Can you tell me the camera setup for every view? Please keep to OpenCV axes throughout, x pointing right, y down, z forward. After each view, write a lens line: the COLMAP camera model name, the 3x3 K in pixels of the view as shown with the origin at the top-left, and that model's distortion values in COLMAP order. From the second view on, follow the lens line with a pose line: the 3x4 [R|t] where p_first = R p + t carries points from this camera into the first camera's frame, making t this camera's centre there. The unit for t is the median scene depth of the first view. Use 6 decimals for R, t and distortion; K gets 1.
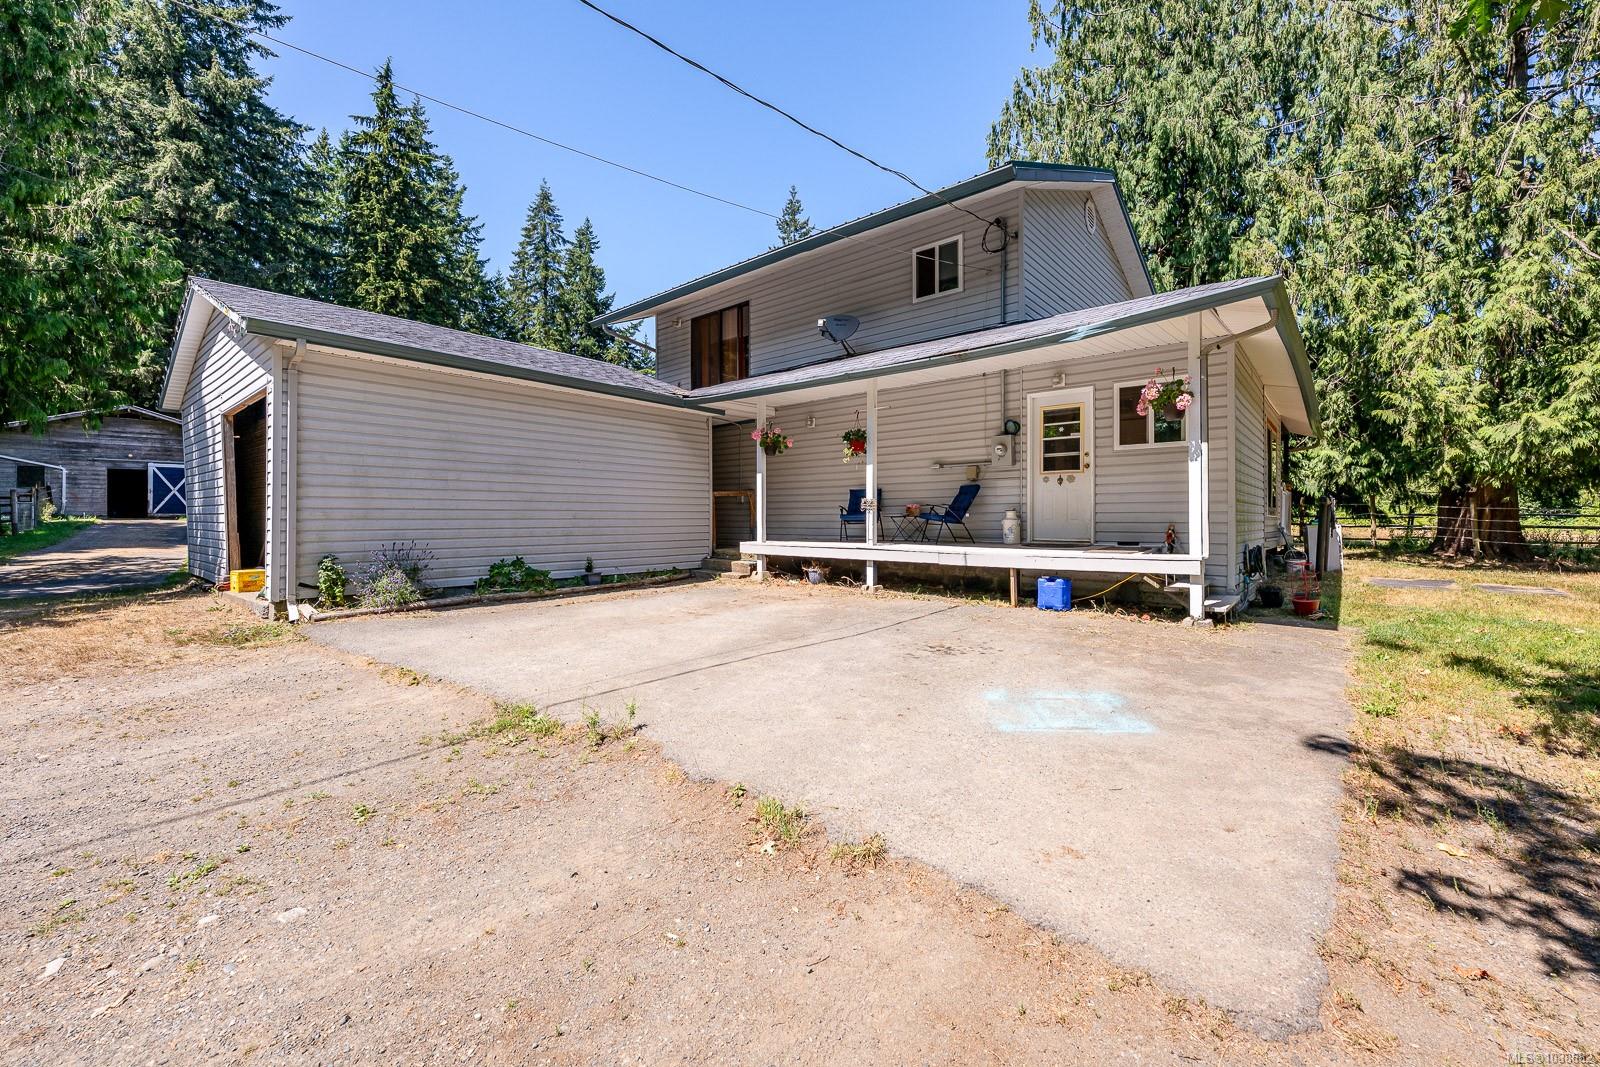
lens RADIAL K [[644.3, 0, 803.5], [0, 644.3, 517.3], [0, 0, 1]] dist [0.000435, -0.000263]
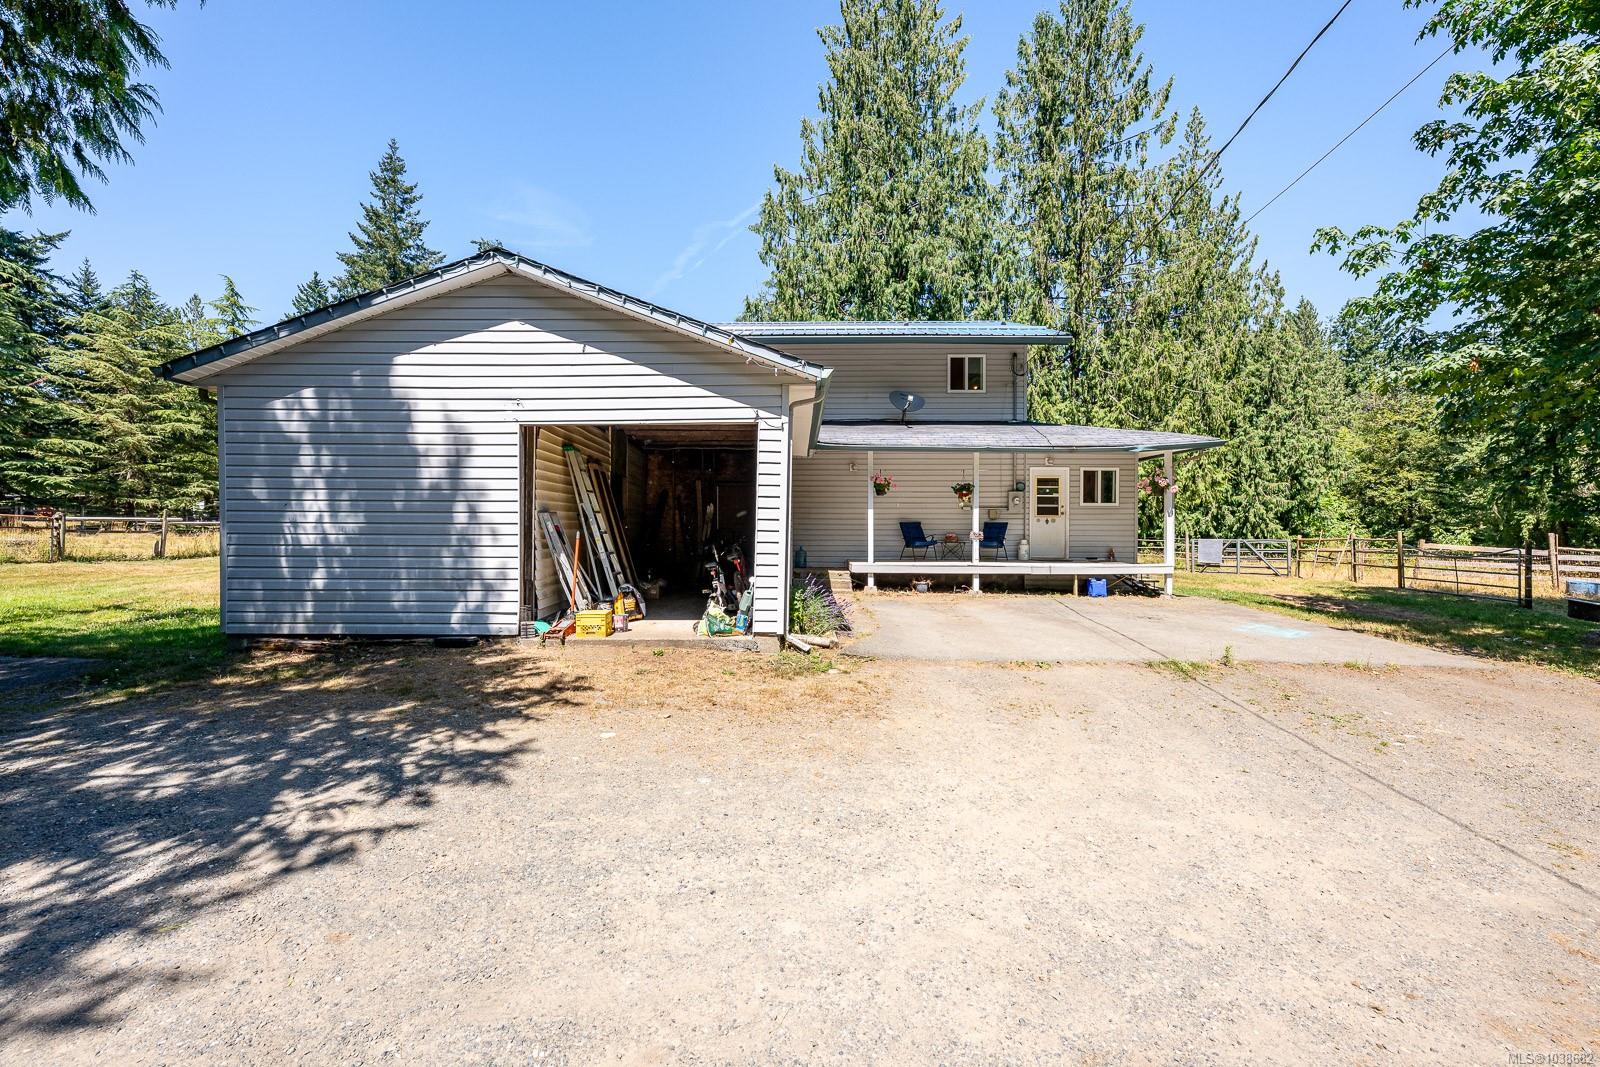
lens RADIAL K [[644.3, 0, 801.5], [0, 644.3, 540.4], [0, 0, 1]] dist [0.000435, -0.000263]
pose [[0.779145, -0.002495, 0.626839, -1.114105], [-0.003480, 0.999959, 0.008306, -0.020014], [-0.626834, -0.008653, 0.779105, 0.107203]]
